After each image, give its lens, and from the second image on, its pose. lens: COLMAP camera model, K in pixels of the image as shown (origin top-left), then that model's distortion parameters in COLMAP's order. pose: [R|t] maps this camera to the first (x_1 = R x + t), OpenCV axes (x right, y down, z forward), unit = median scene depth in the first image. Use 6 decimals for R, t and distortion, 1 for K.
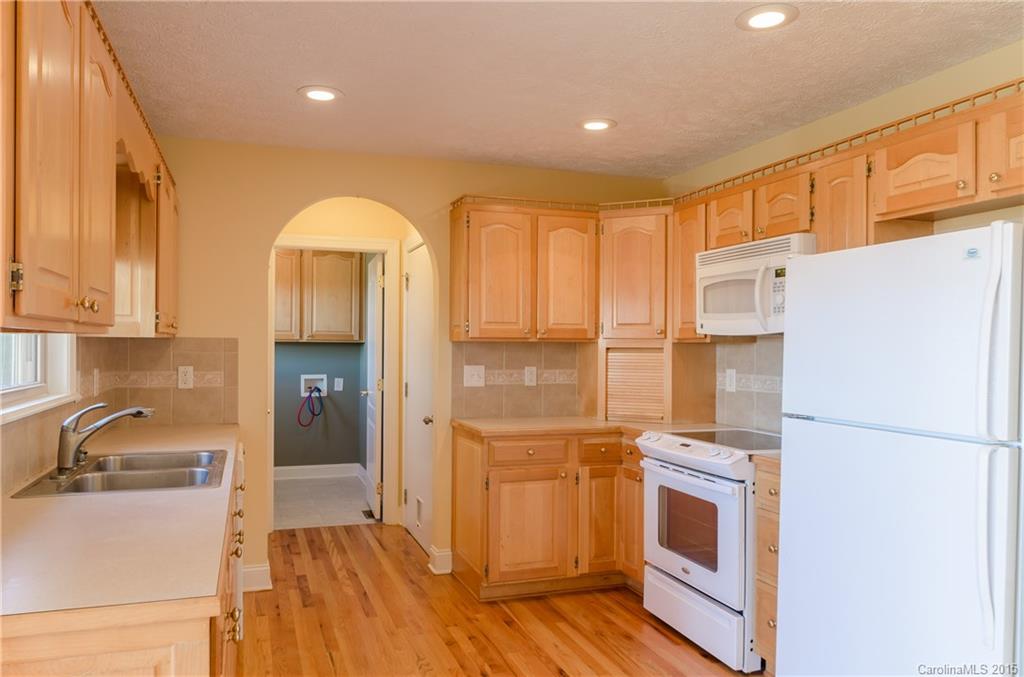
lens RADIAL K [[770.3, 0, 510.4], [0, 770.3, 345.3], [0, 0, 1]] dist [0.004649, 0.005825]
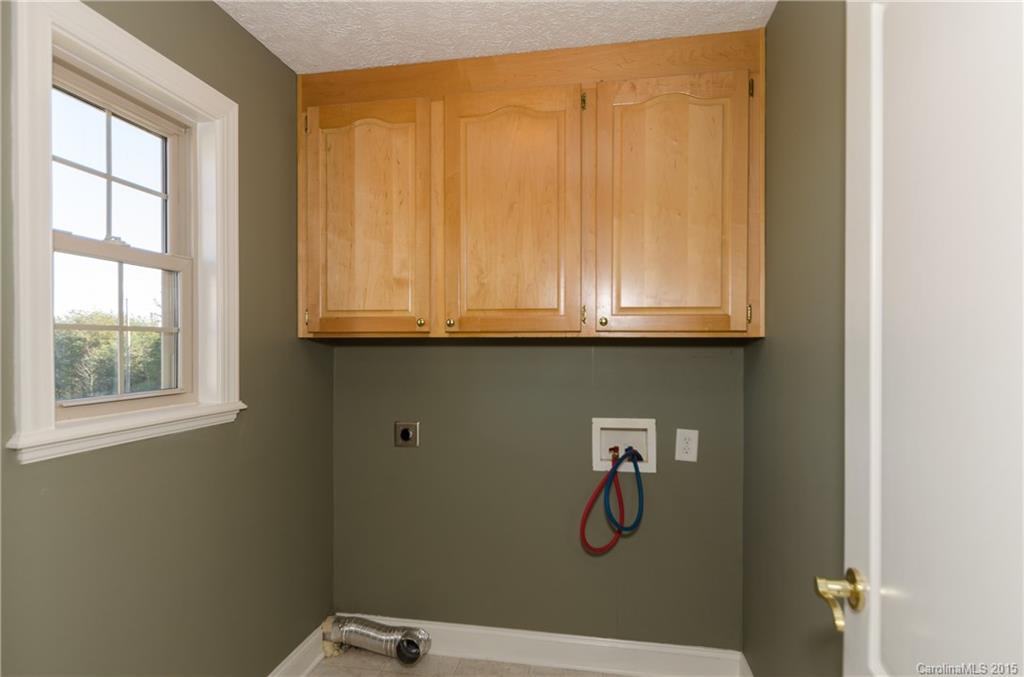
lens RADIAL K [[582.0, 0, 505.6], [0, 582.0, 346.3], [0, 0, 1]] dist [-0.004097, 0.000491]
pose [[0.879960, -0.002831, -0.475040, -0.164394], [0.004129, 0.999990, 0.001691, -0.000170], [0.475031, -0.003450, 0.879962, 0.702168]]
